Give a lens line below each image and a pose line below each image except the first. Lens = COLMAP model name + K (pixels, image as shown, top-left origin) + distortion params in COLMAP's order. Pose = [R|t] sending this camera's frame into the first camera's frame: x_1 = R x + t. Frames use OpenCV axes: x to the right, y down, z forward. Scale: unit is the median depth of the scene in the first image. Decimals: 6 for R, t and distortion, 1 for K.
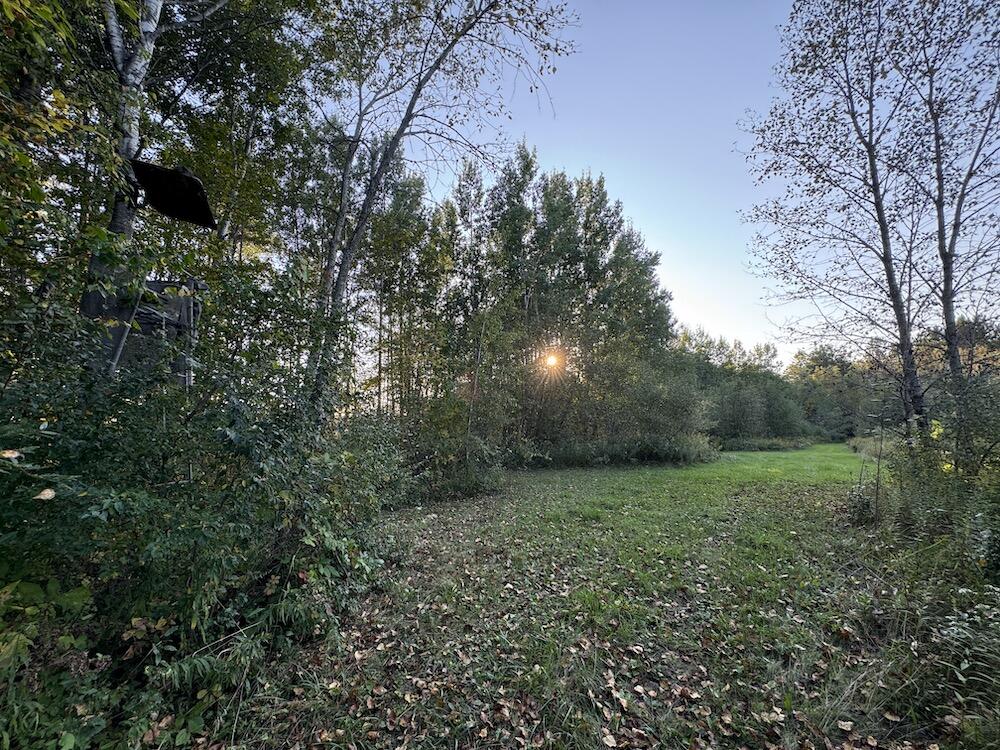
lens RADIAL K [[399.3, 0, 500.0], [0, 399.3, 374.8], [0, 0, 1]] dist [-0.001936, 0.000370]
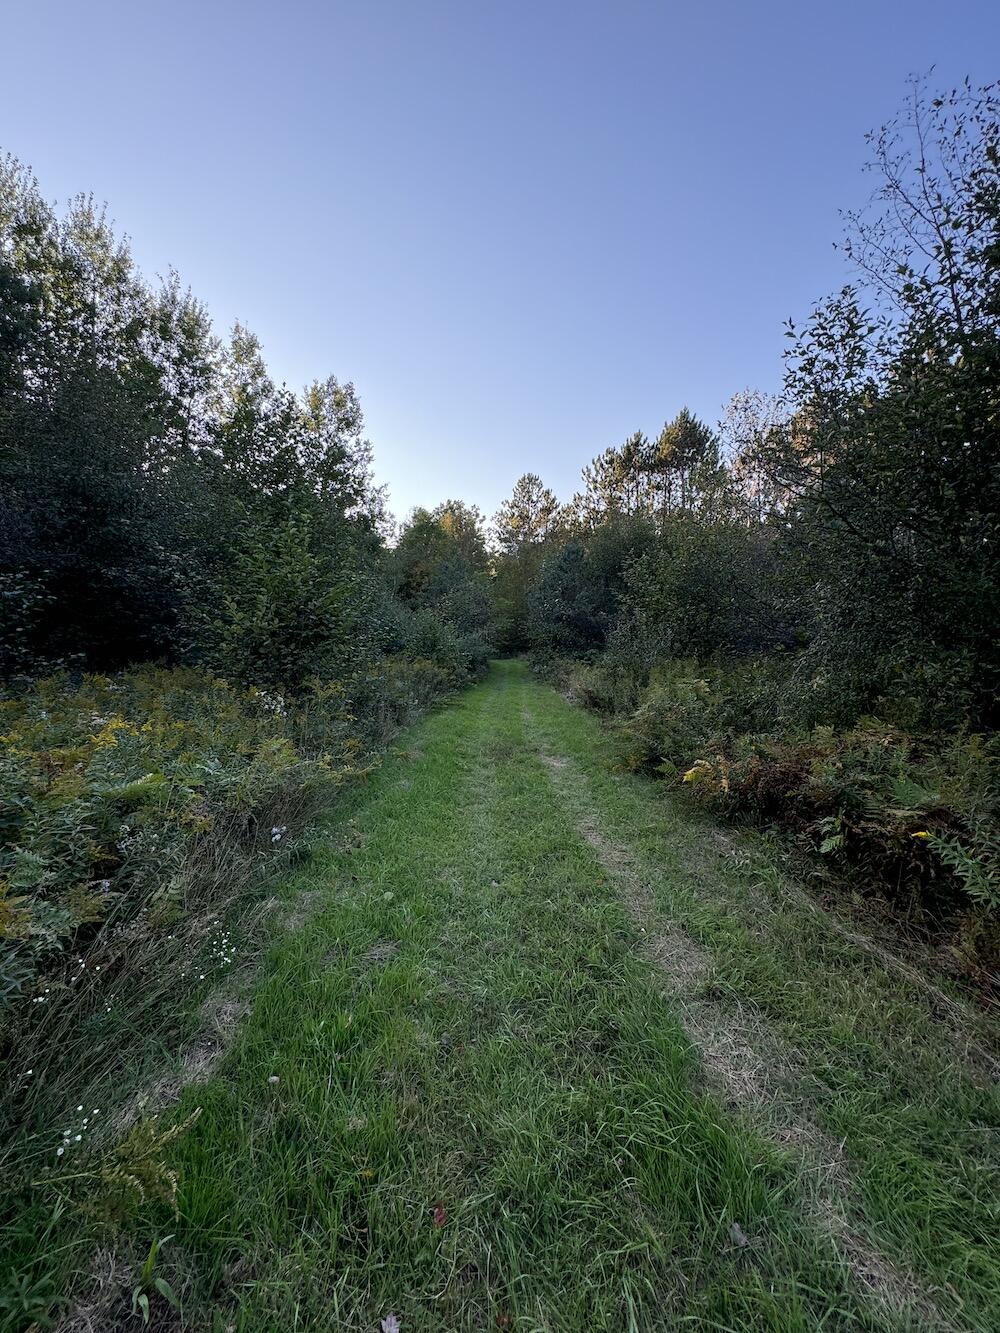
lens RADIAL K [[532.3, 0, 499.5], [0, 532.3, 667.0], [0, 0, 1]] dist [-0.001936, 0.000370]
pose [[0.702003, -0.025975, 0.711700, 0.422724], [-0.115382, 0.981984, 0.149650, 0.074511], [-0.702765, -0.187173, 0.686359, 0.526664]]
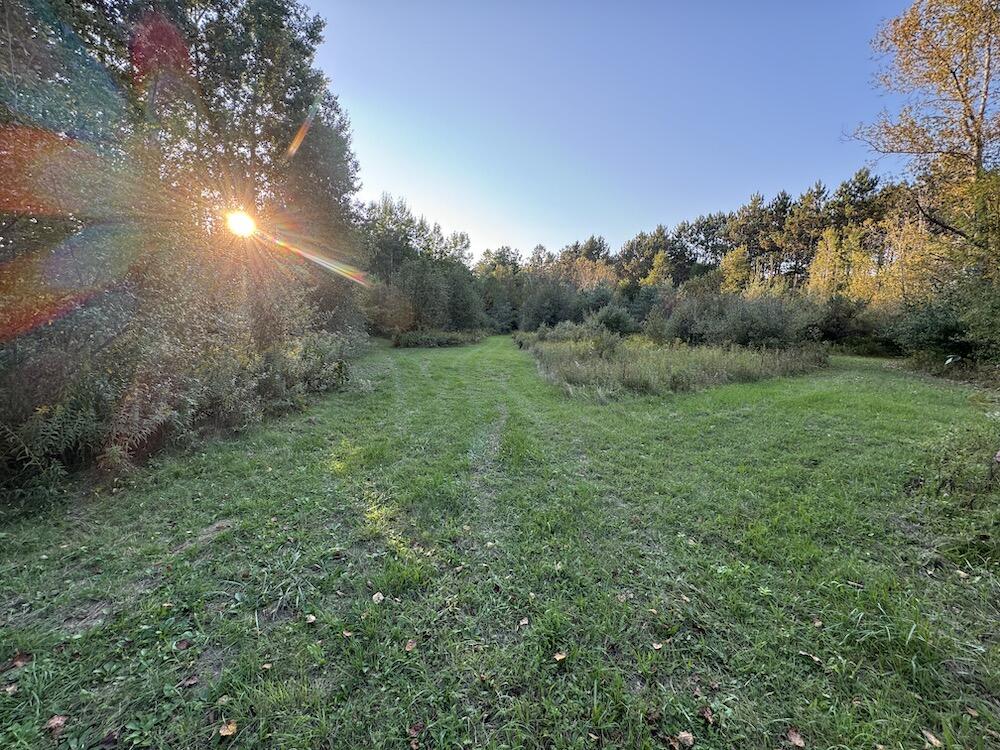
lens RADIAL K [[399.3, 0, 500.0], [0, 399.3, 374.8], [0, 0, 1]] dist [-0.001936, 0.000370]
pose [[0.769766, -0.054104, 0.636029, 0.089320], [-0.130287, 0.962109, 0.239524, 0.011138], [-0.624888, -0.267244, 0.733550, 0.118045]]
